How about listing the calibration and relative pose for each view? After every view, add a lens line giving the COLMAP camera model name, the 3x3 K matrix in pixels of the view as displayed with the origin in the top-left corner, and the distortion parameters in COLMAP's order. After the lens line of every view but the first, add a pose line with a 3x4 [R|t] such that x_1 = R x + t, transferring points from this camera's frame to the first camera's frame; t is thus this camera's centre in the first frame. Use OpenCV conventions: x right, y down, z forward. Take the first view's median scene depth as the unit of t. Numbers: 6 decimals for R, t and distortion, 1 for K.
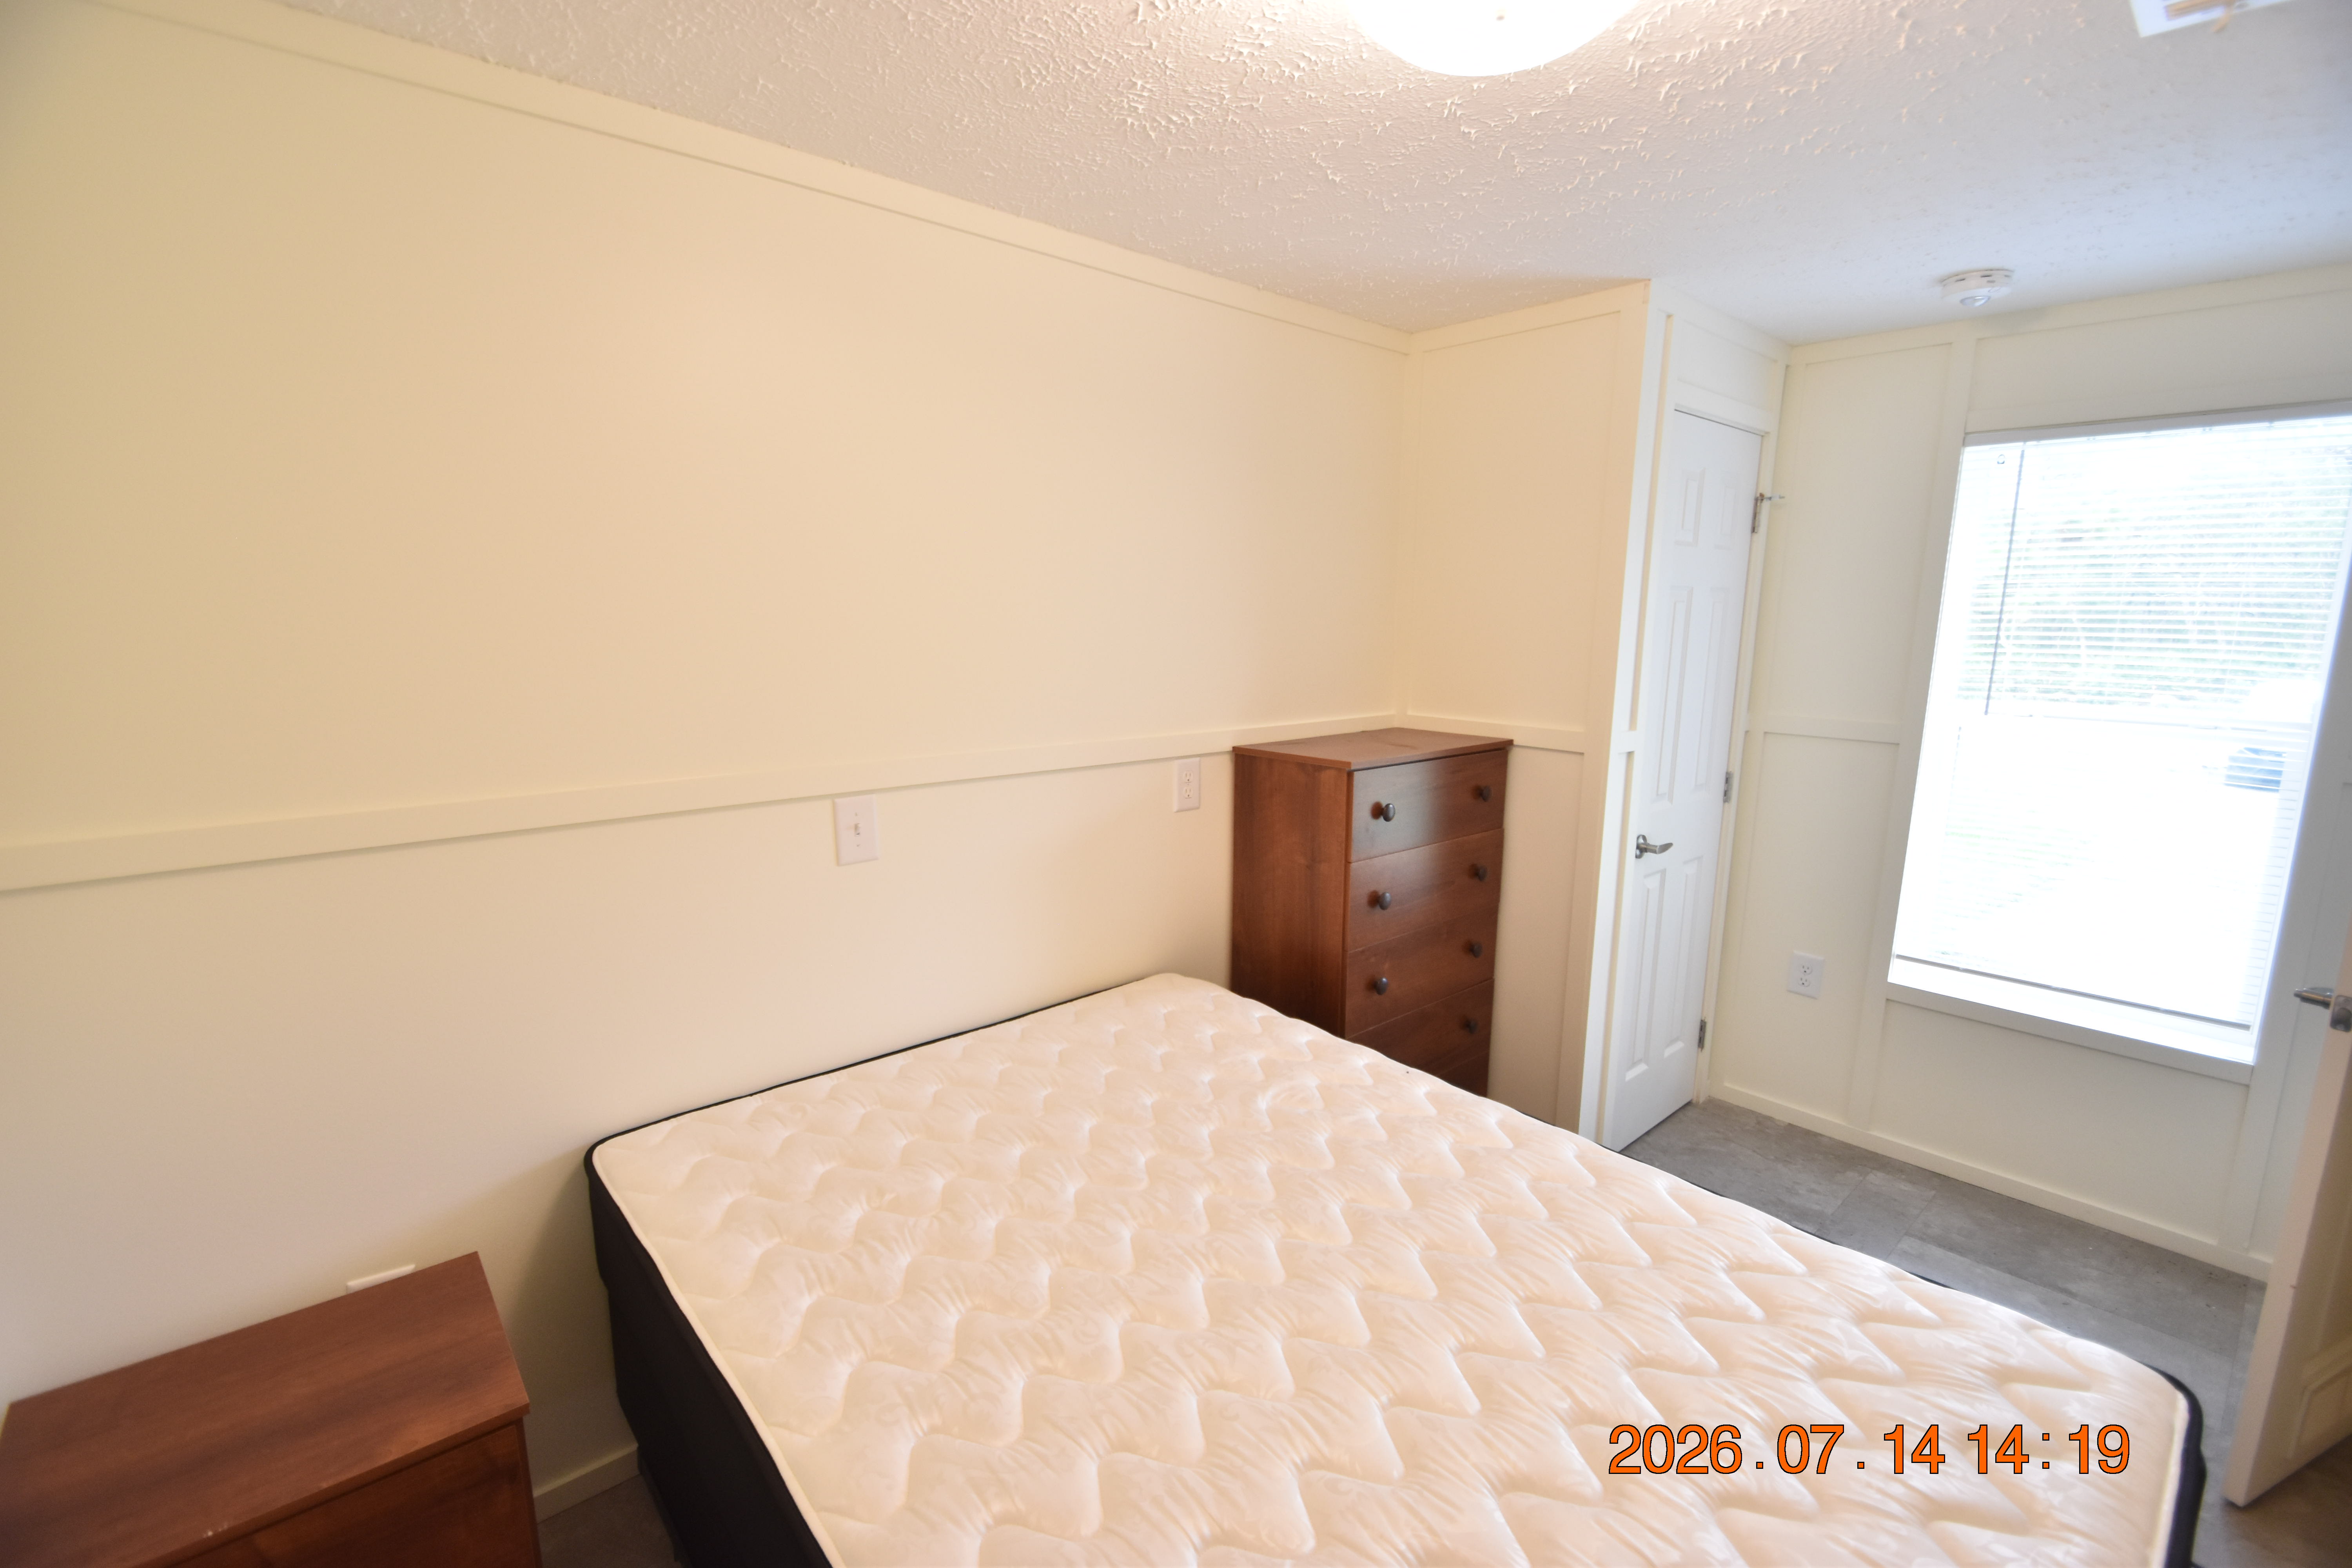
lens RADIAL K [[1025.5, 0, 1165.3], [0, 1025.5, 798.7], [0, 0, 1]] dist [0.020573, -0.022439]
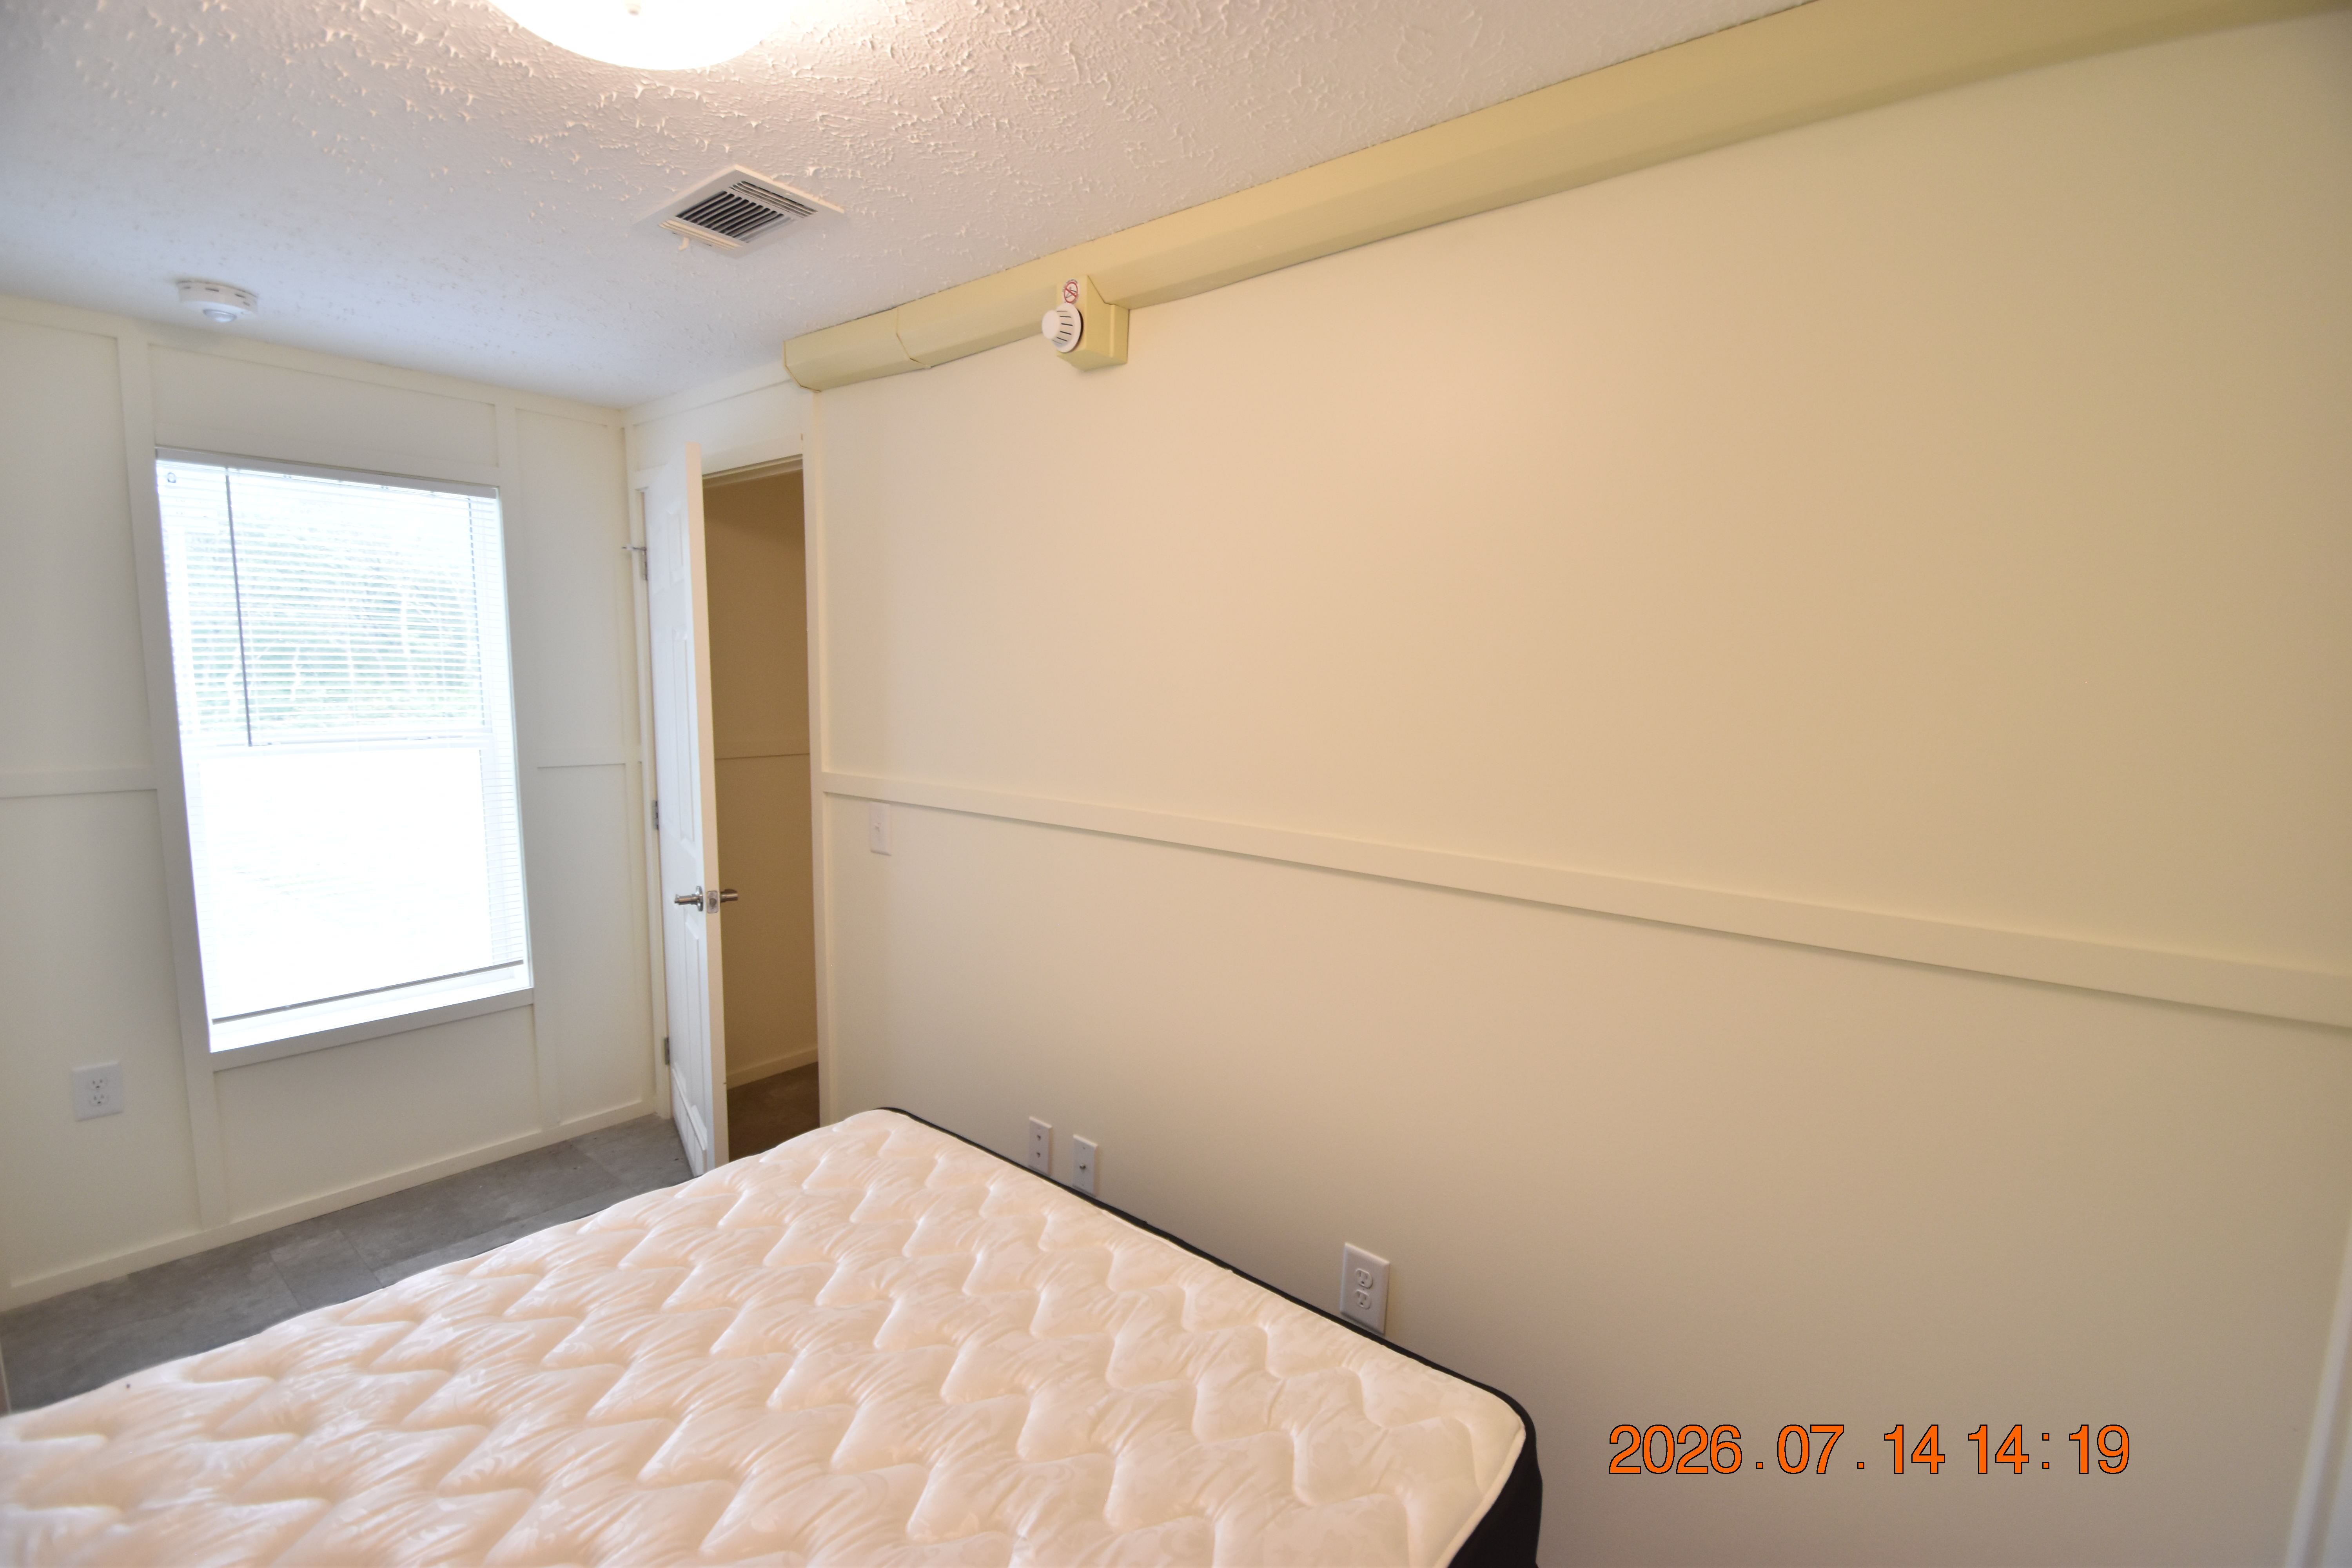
lens RADIAL K [[1025.5, 0, 1165.3], [0, 1025.5, 798.7], [0, 0, 1]] dist [0.020573, -0.022439]
pose [[-0.160573, -0.135744, 0.977645, -0.293969], [0.156123, 0.974535, 0.160954, -0.055447], [-0.974598, 0.178478, -0.135291, 0.306228]]
